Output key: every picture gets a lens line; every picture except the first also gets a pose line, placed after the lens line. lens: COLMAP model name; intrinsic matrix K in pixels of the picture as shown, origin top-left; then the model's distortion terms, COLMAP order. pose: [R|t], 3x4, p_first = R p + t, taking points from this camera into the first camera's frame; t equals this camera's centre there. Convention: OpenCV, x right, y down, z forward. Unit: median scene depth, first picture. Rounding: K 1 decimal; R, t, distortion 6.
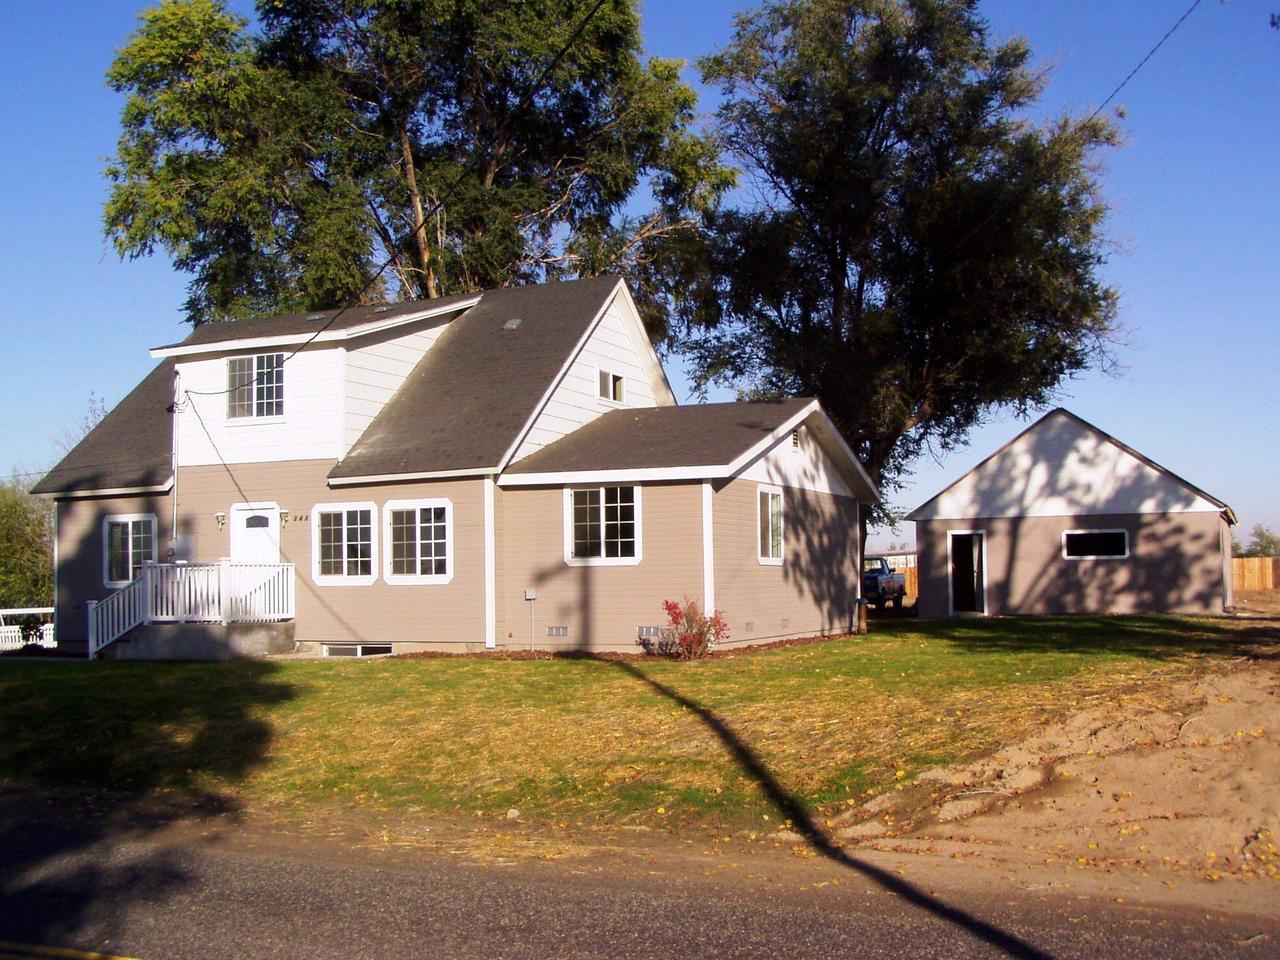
lens RADIAL K [[1433.4, 0, 632.3], [0, 1433.4, 470.6], [0, 0, 1]] dist [-0.136457, 0.000000]
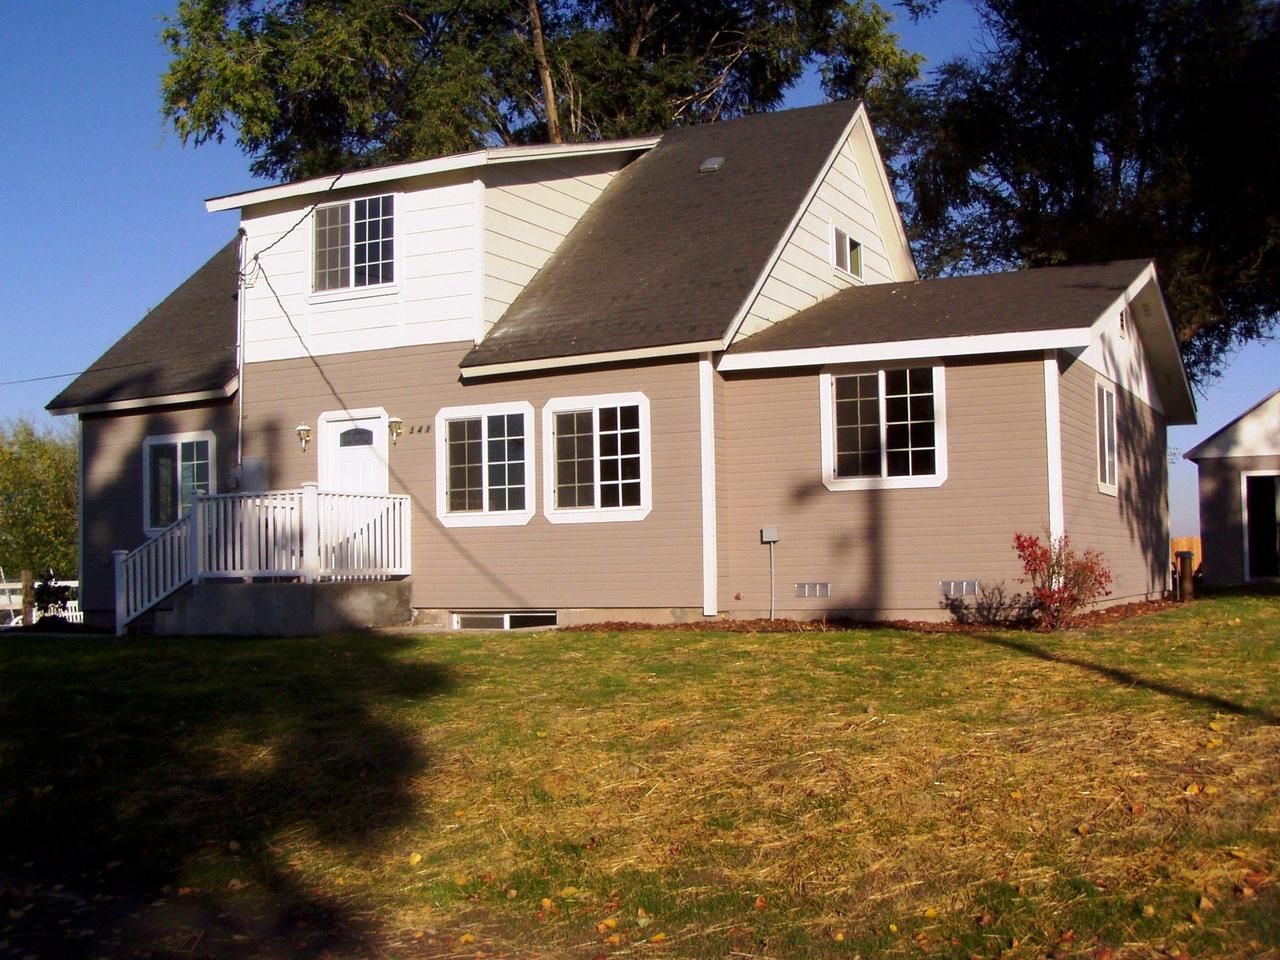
lens RADIAL K [[1433.4, 0, 648.2], [0, 1433.4, 483.7], [0, 0, 1]] dist [-0.136457, 0.000000]
pose [[0.998720, -0.003470, -0.050455, -0.088664], [0.004398, 0.999823, 0.018294, 0.047902], [0.050383, -0.018493, 0.998559, 0.317703]]
